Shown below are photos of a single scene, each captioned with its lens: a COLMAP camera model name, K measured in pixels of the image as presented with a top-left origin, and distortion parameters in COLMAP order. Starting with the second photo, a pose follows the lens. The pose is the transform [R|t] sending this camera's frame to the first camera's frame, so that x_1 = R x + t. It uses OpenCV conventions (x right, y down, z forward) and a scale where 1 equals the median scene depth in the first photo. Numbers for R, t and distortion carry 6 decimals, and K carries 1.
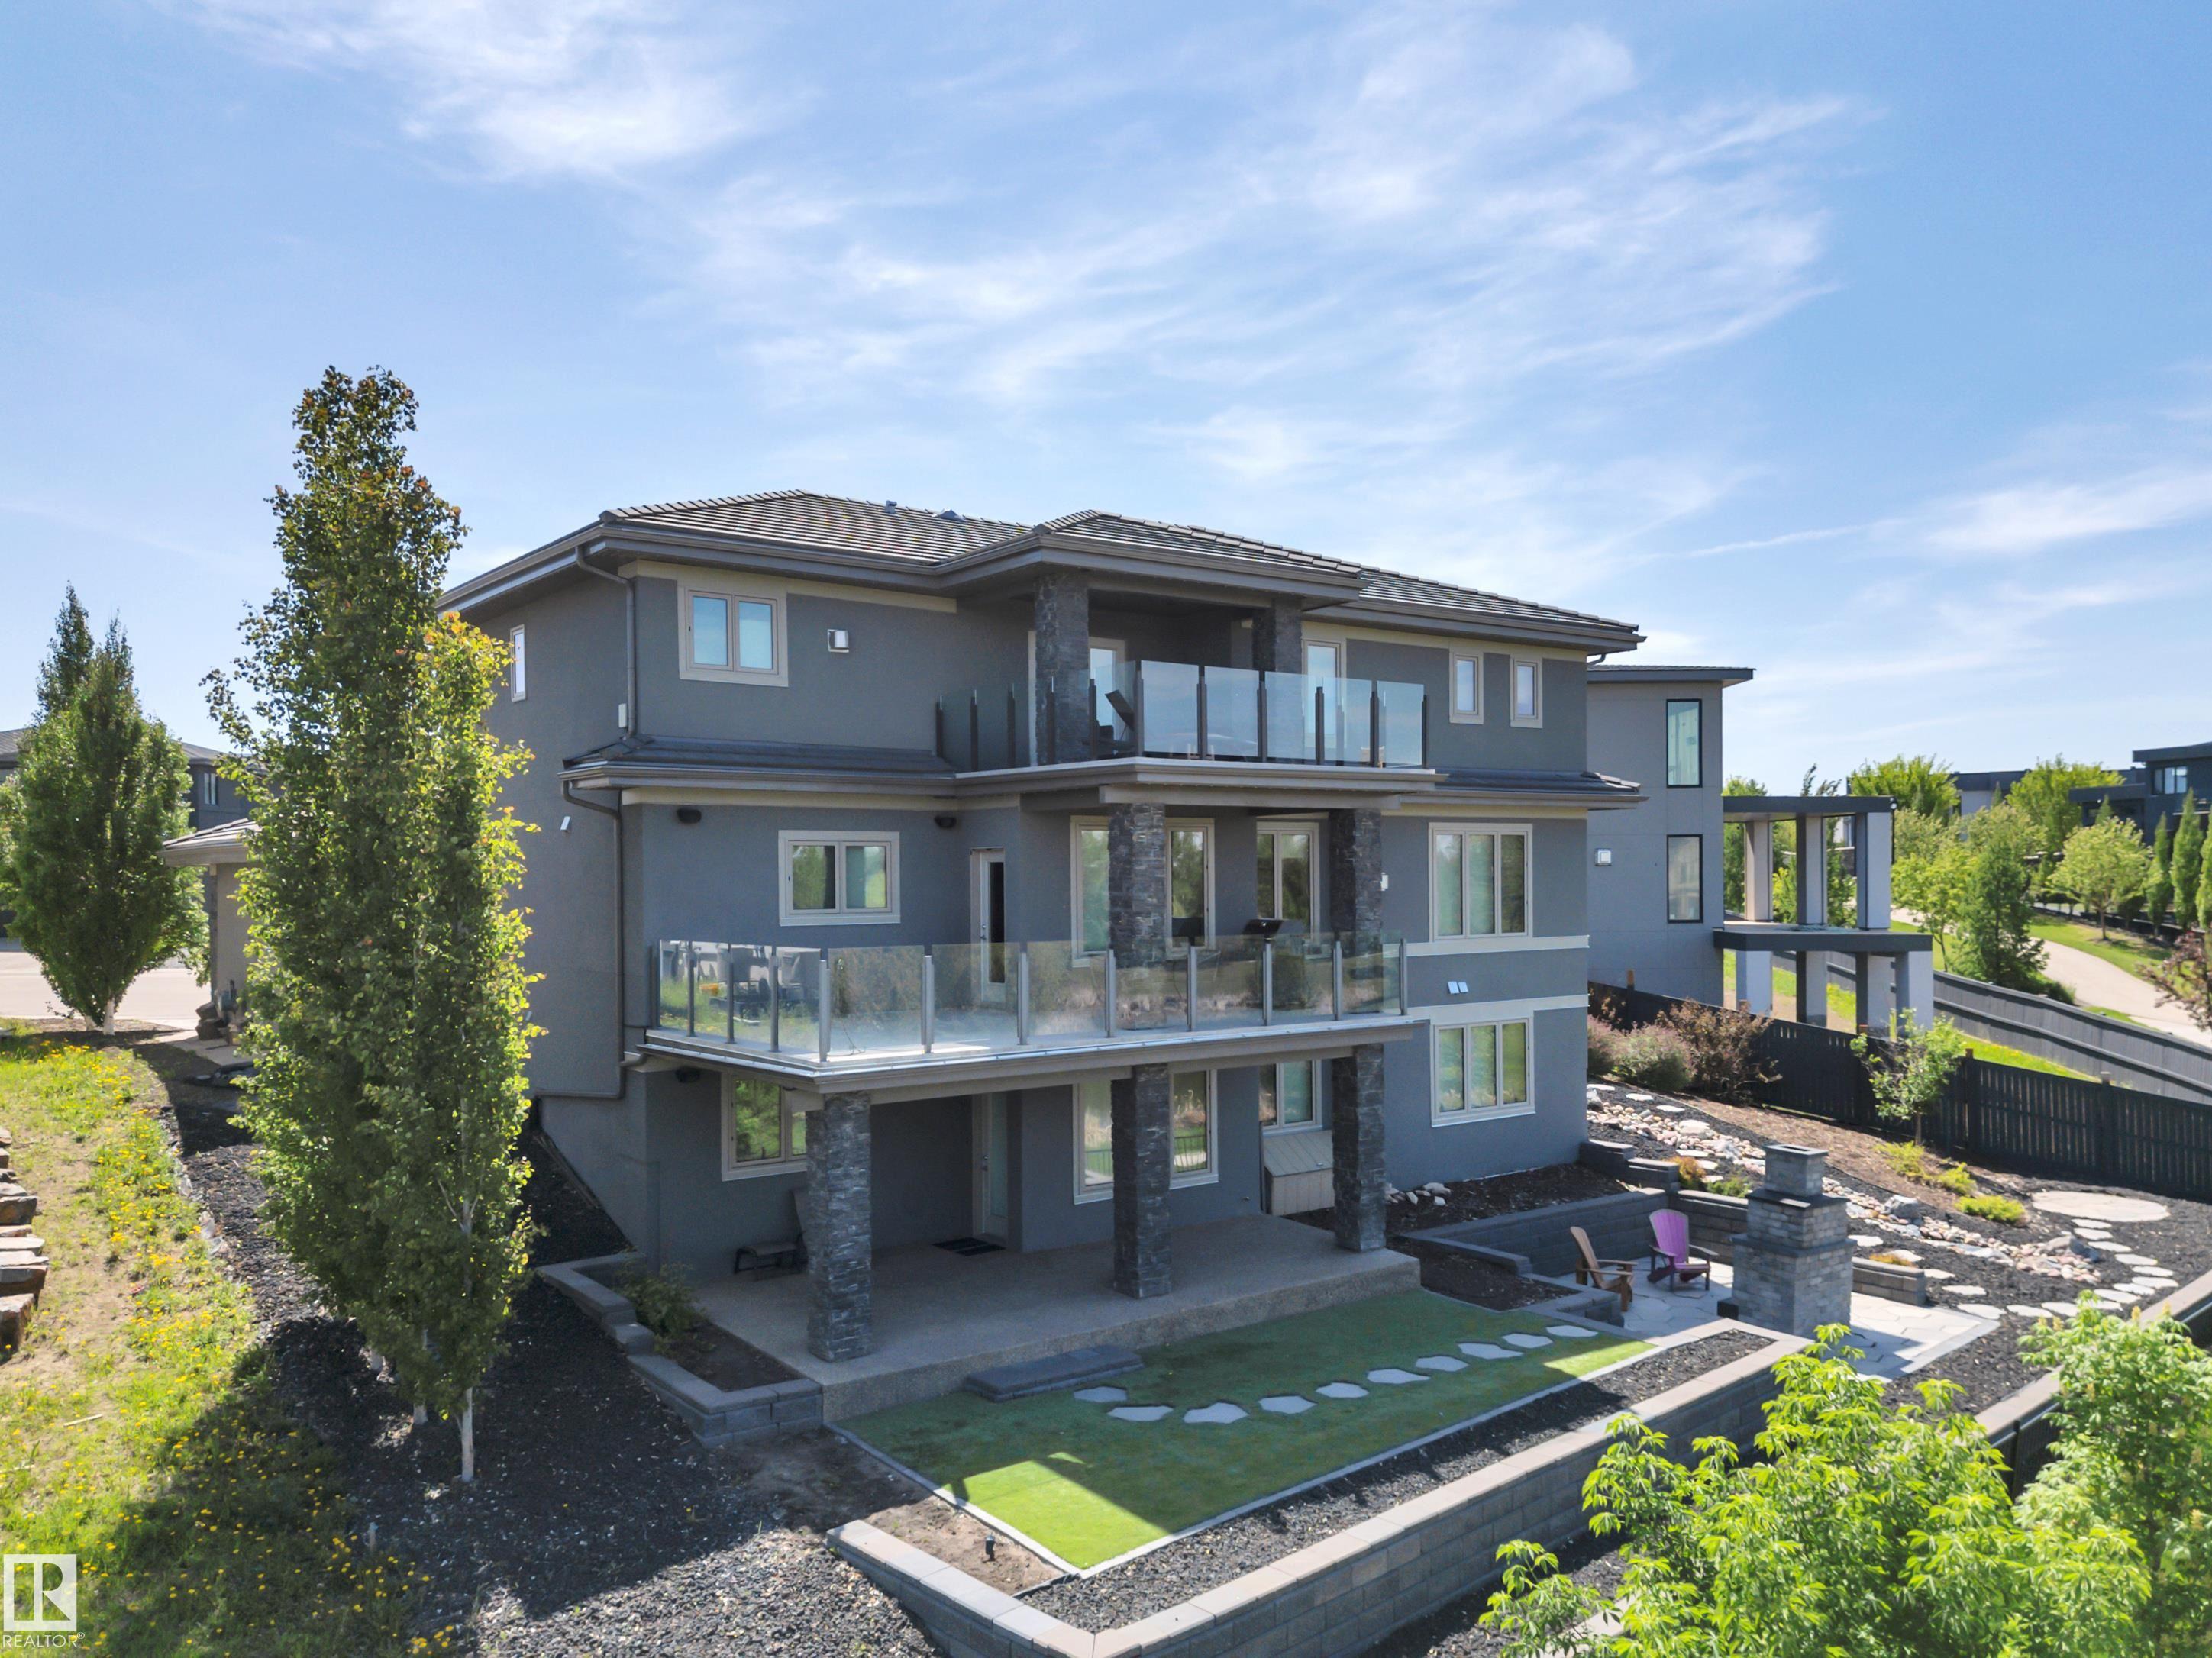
lens RADIAL K [[1671.6, 0, 1115.2], [0, 1671.6, 861.0], [0, 0, 1]] dist [0.058693, -0.006832]
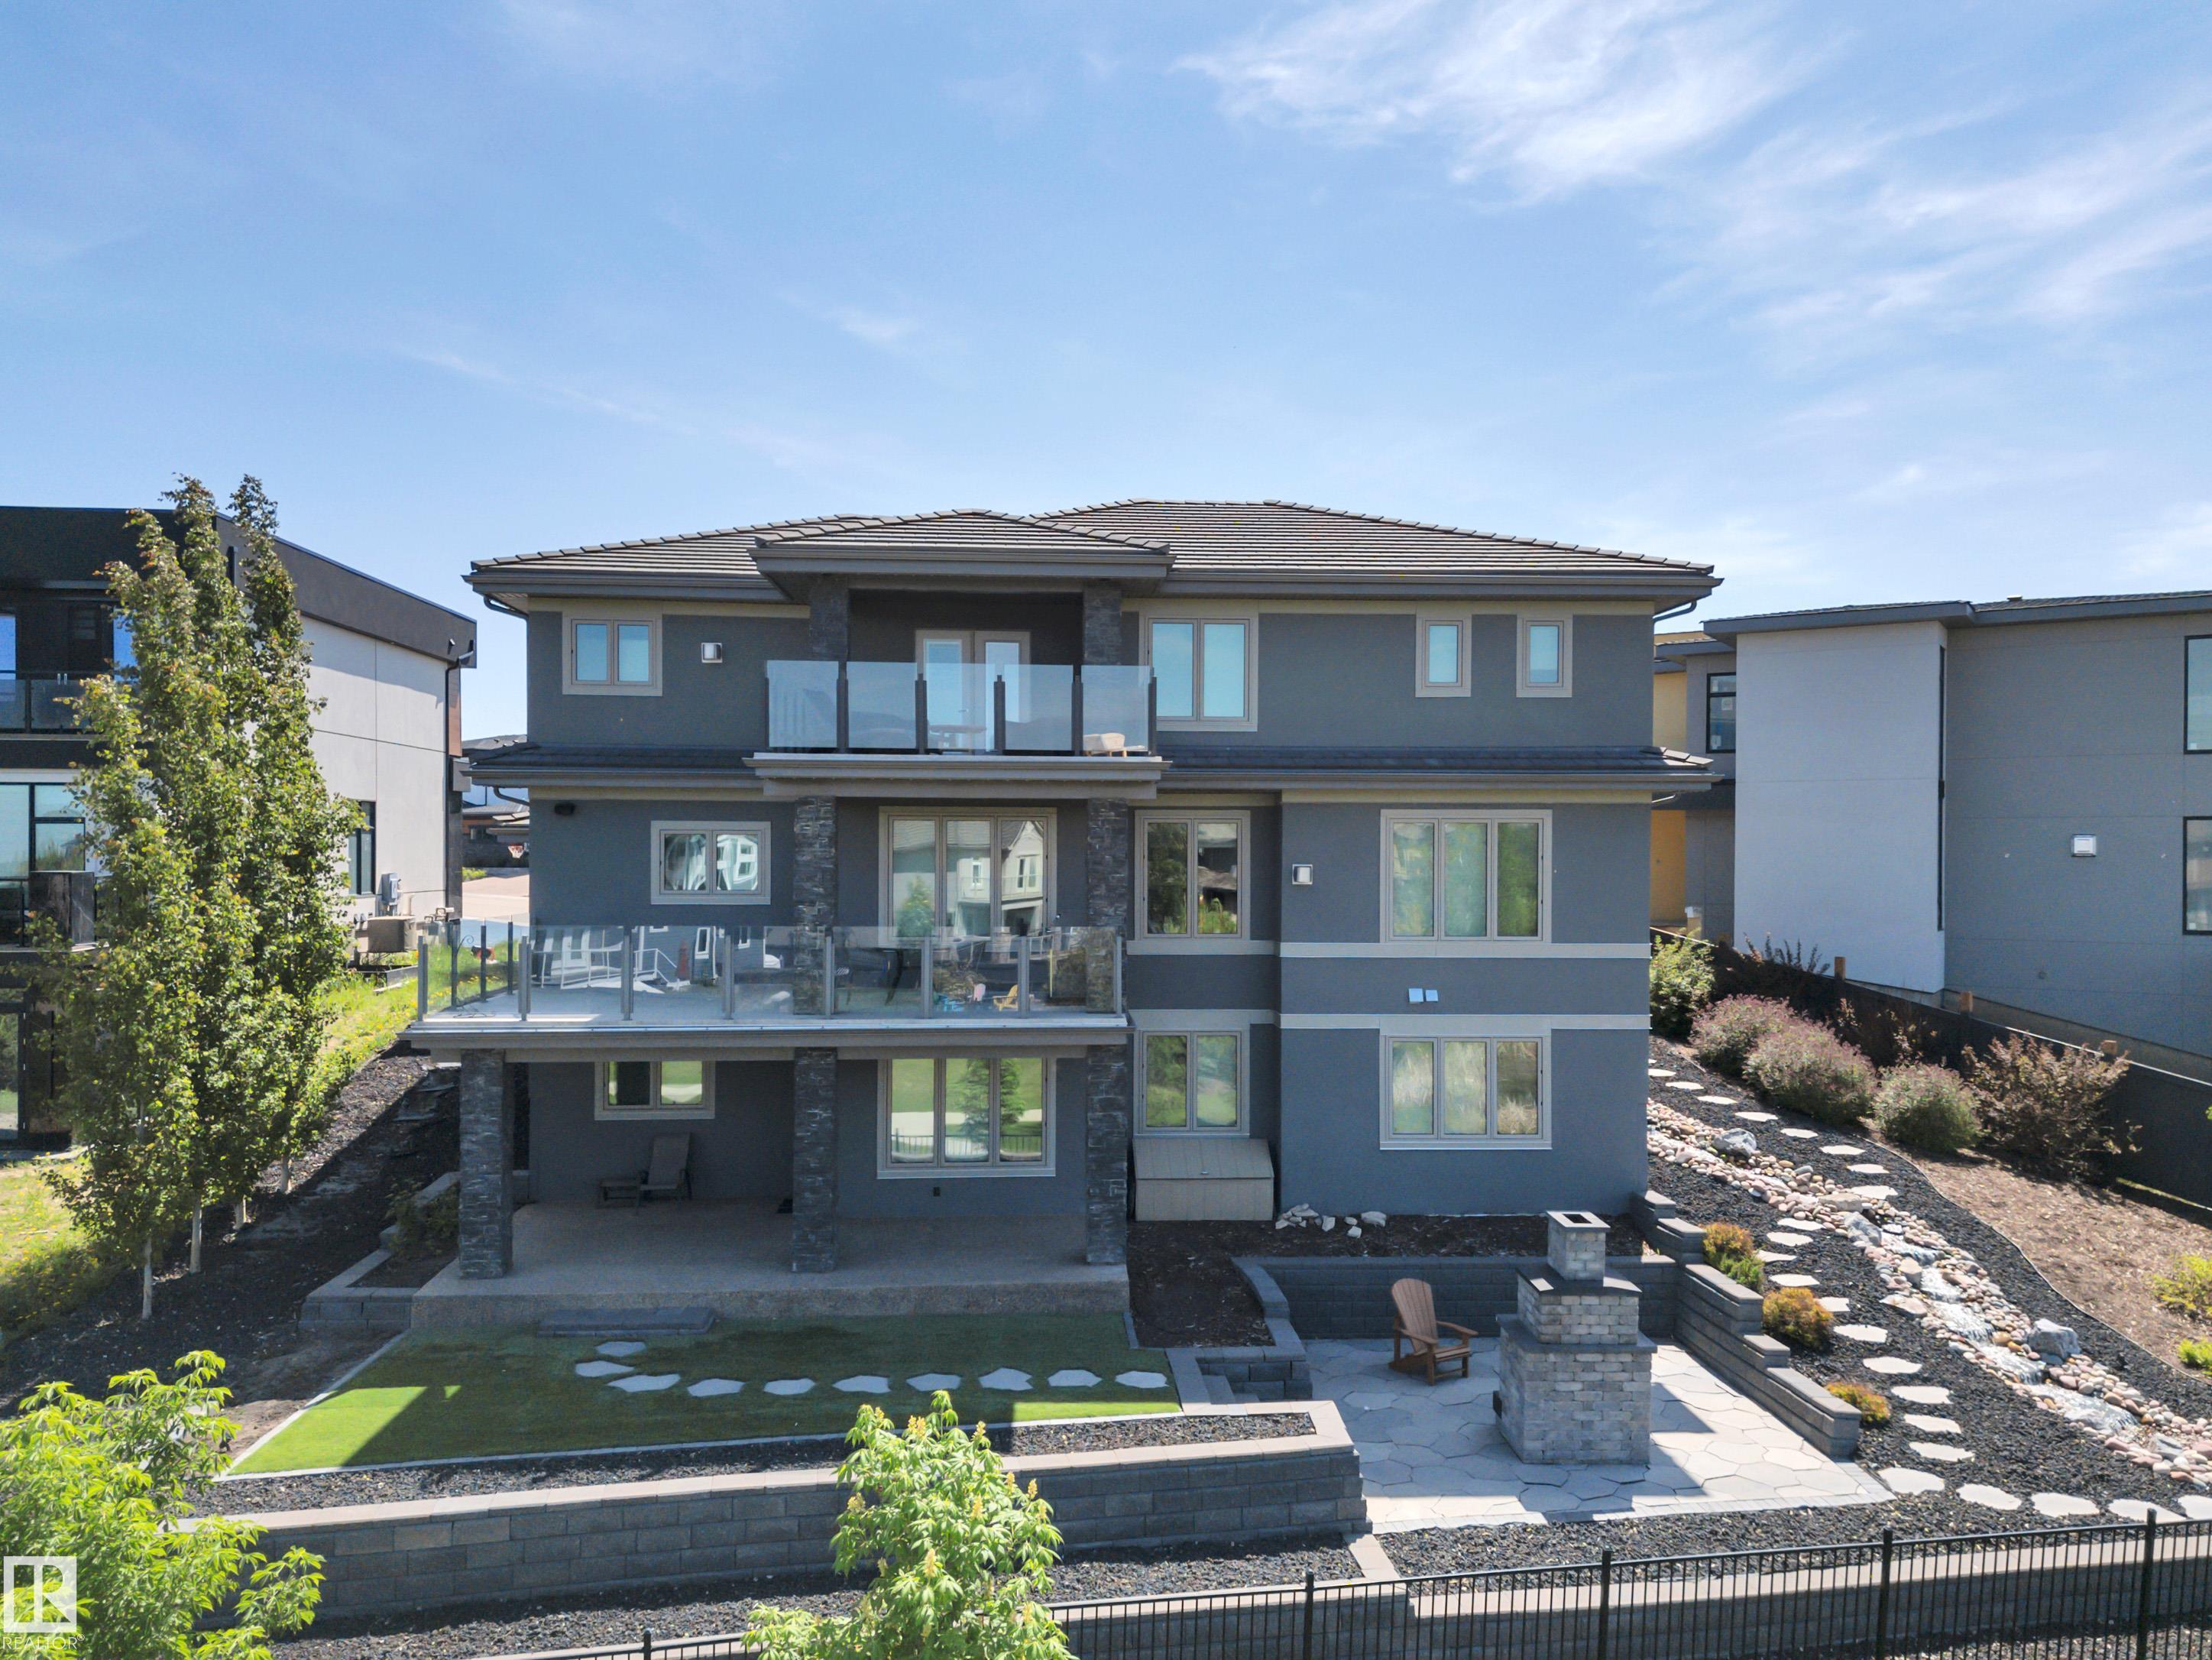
lens RADIAL K [[1617.5, 0, 1106.0], [0, 1617.5, 830.0], [0, 0, 1]] dist [0.051952, -0.003907]
pose [[0.833008, 0.004350, -0.553243, 0.676429], [-0.005584, 0.999984, -0.000546, -0.013202], [0.553232, 0.003544, 0.833020, 0.243206]]
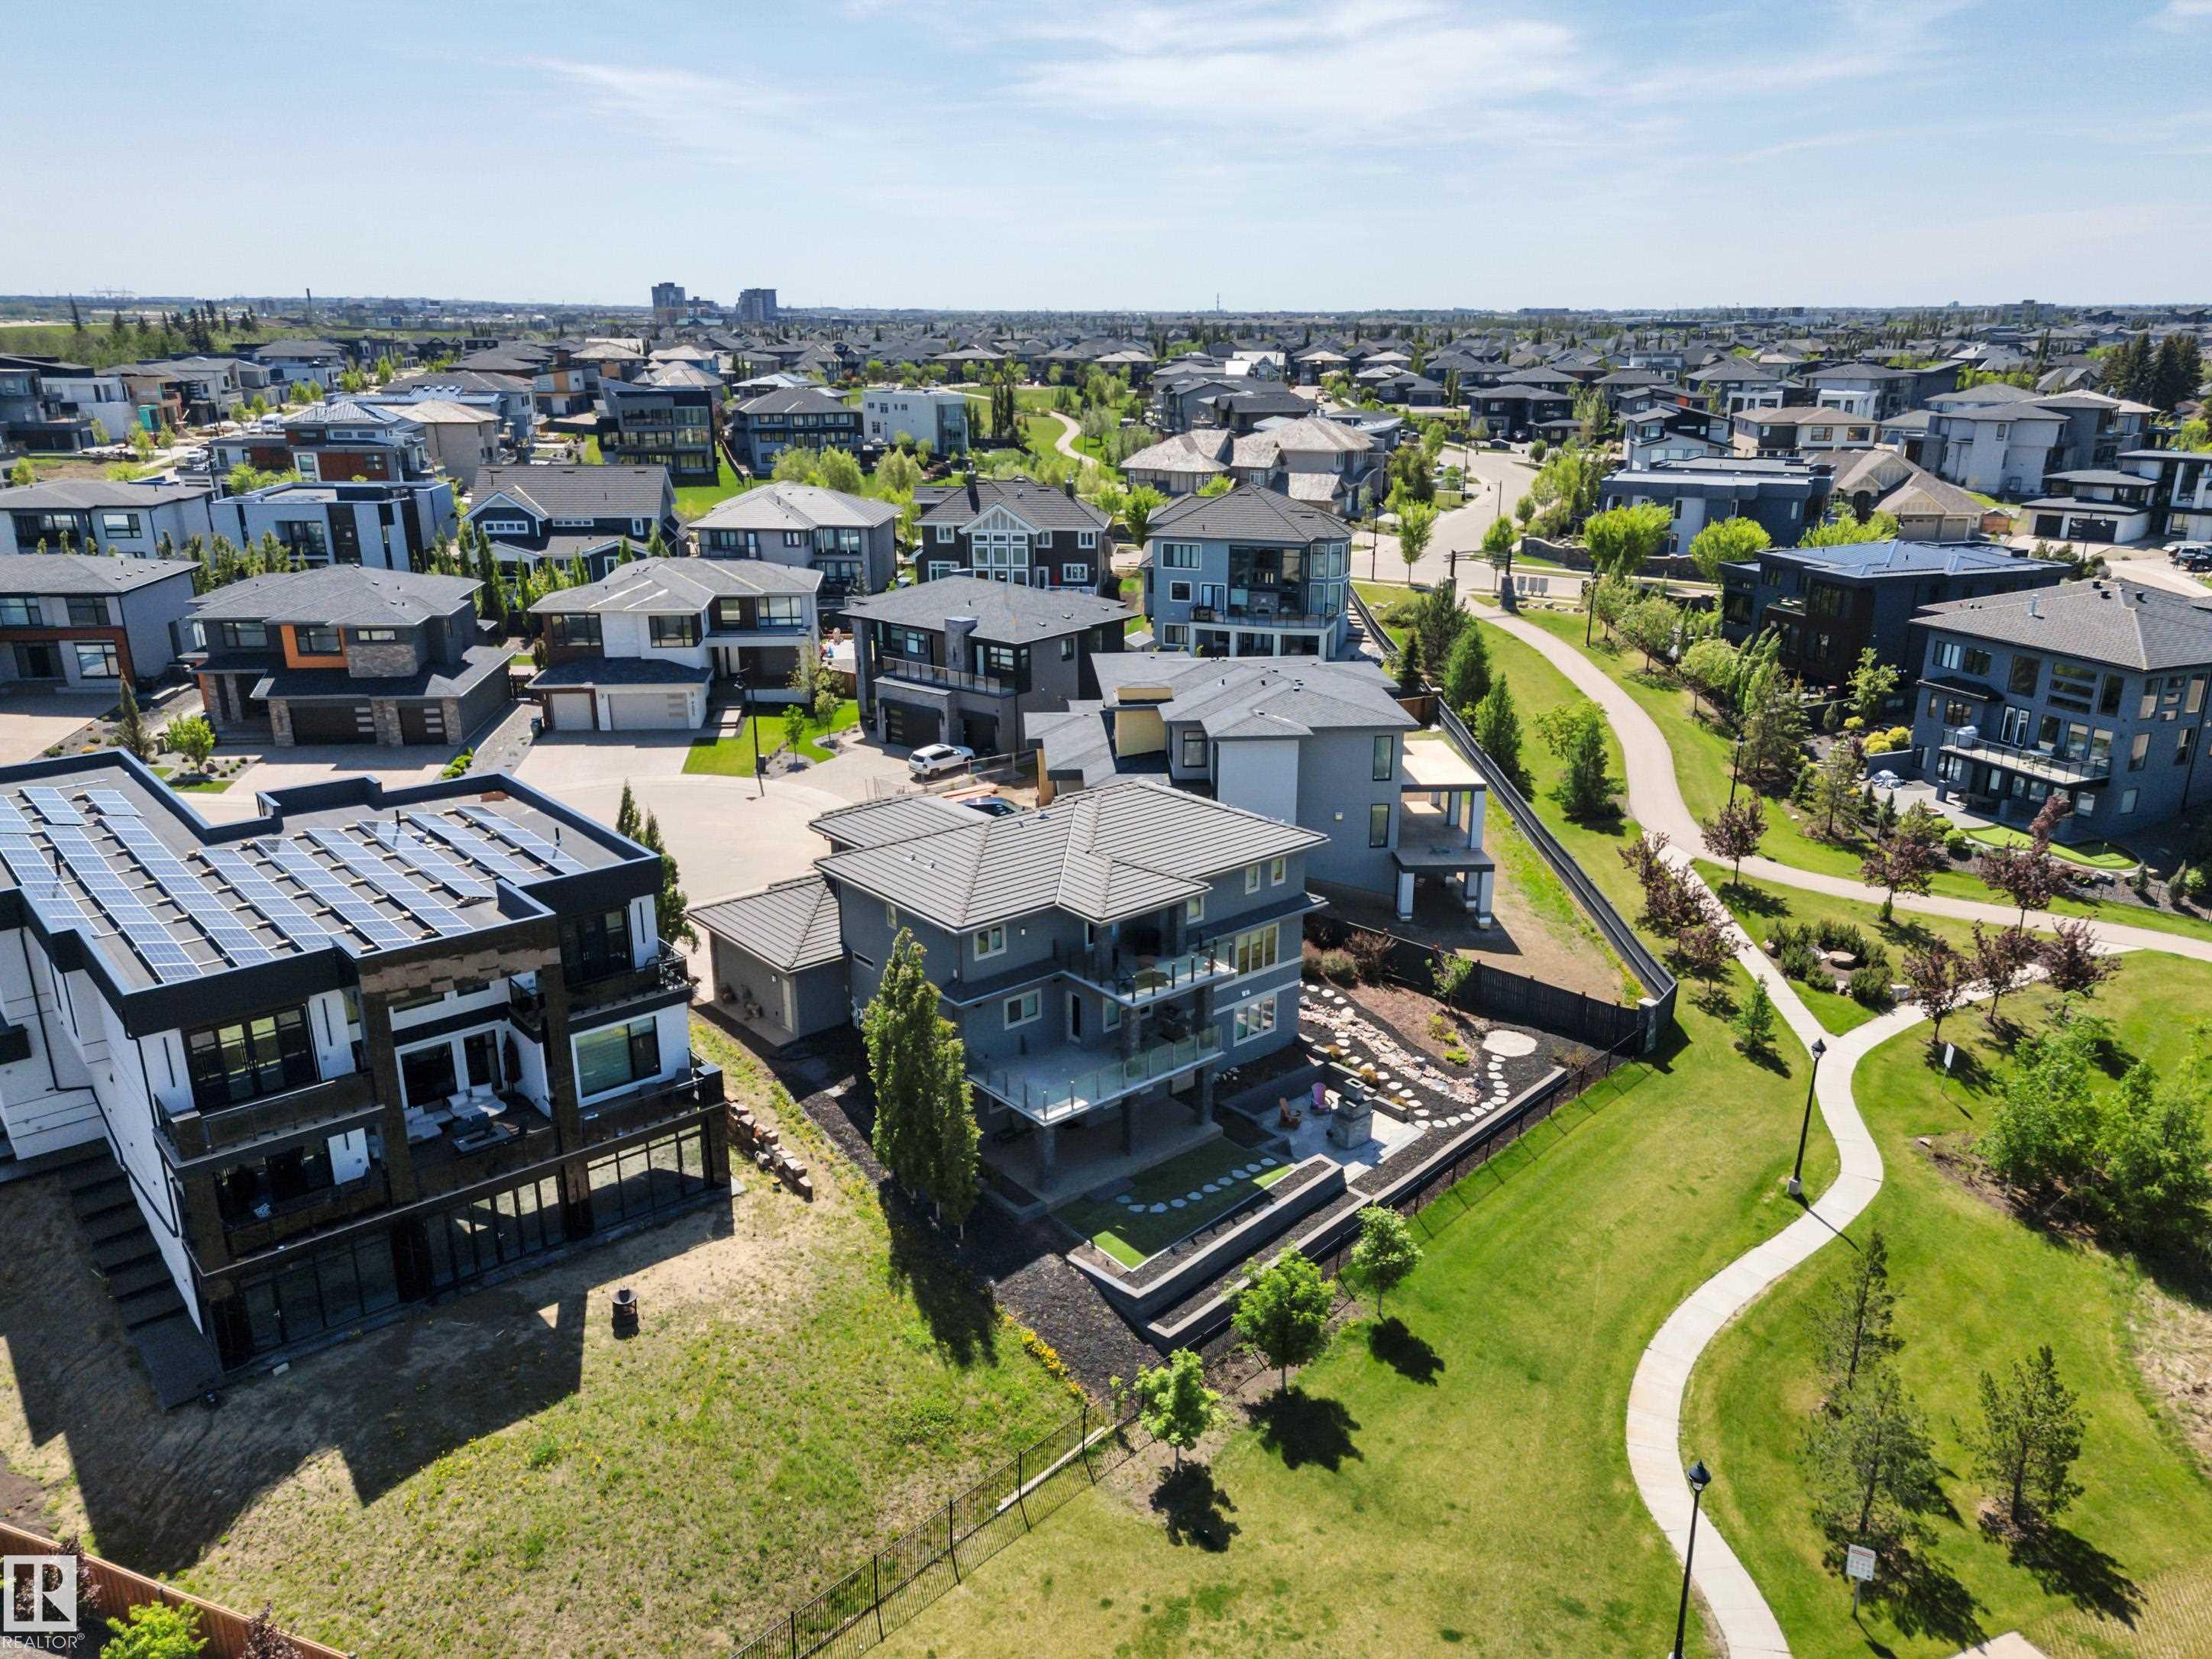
lens RADIAL K [[1575.5, 0, 1021.4], [0, 1575.5, 826.0], [0, 0, 1]] dist [0.058430, -0.000911]
pose [[0.999740, -0.013504, 0.018347, -0.213283], [0.007083, 0.949716, 0.313033, -1.131522], [-0.021651, -0.312822, 0.949565, -1.446146]]
